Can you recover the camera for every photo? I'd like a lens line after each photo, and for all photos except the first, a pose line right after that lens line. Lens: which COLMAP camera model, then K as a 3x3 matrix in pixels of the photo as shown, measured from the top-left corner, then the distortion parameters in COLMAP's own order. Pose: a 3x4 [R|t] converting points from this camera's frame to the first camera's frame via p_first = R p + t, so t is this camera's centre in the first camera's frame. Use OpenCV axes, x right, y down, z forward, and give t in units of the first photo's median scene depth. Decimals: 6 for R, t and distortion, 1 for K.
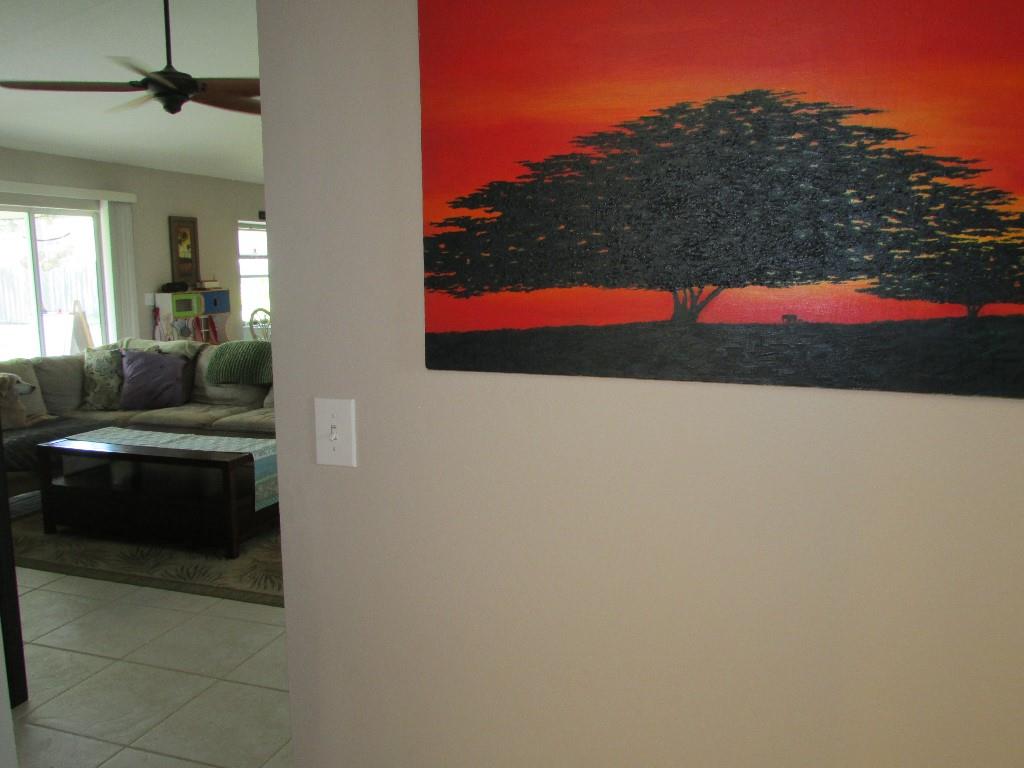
lens RADIAL K [[859.7, 0, 512.0], [0, 859.7, 384.0], [0, 0, 1]] dist [-0.004621, 0.001963]
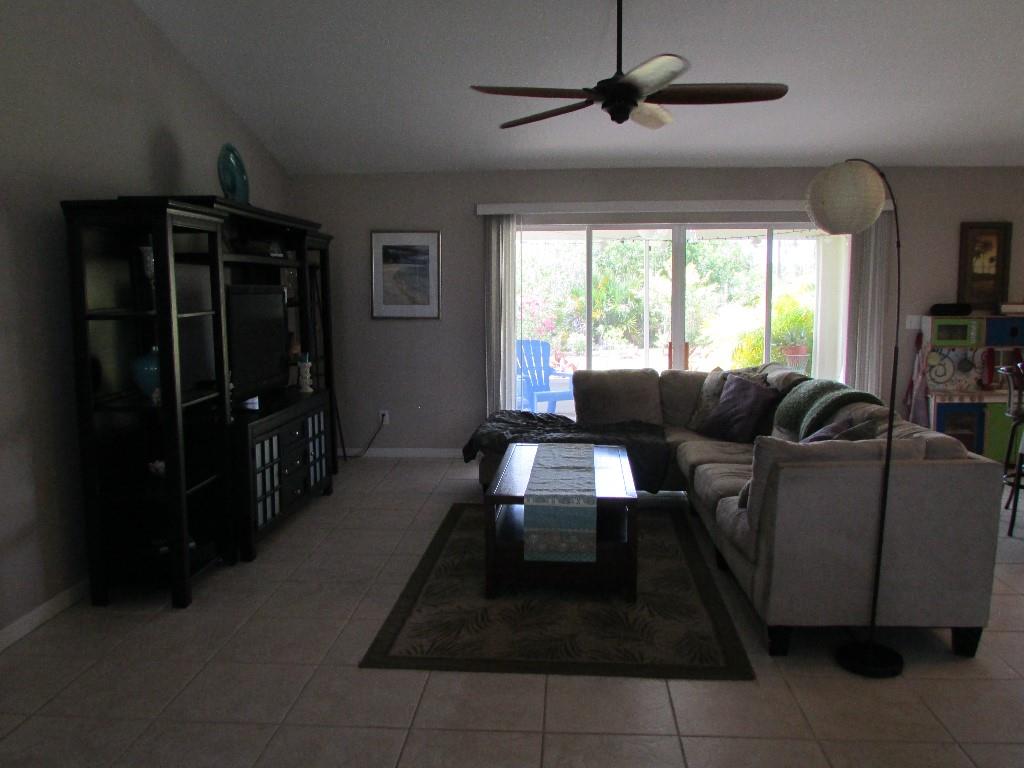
lens RADIAL K [[859.7, 0, 512.0], [0, 859.7, 384.0], [0, 0, 1]] dist [-0.004621, 0.001963]
pose [[0.258200, 0.128418, -0.957519, 0.294625], [-0.136713, 0.986009, 0.095373, -0.064876], [0.956369, 0.106280, 0.272144, 0.393721]]
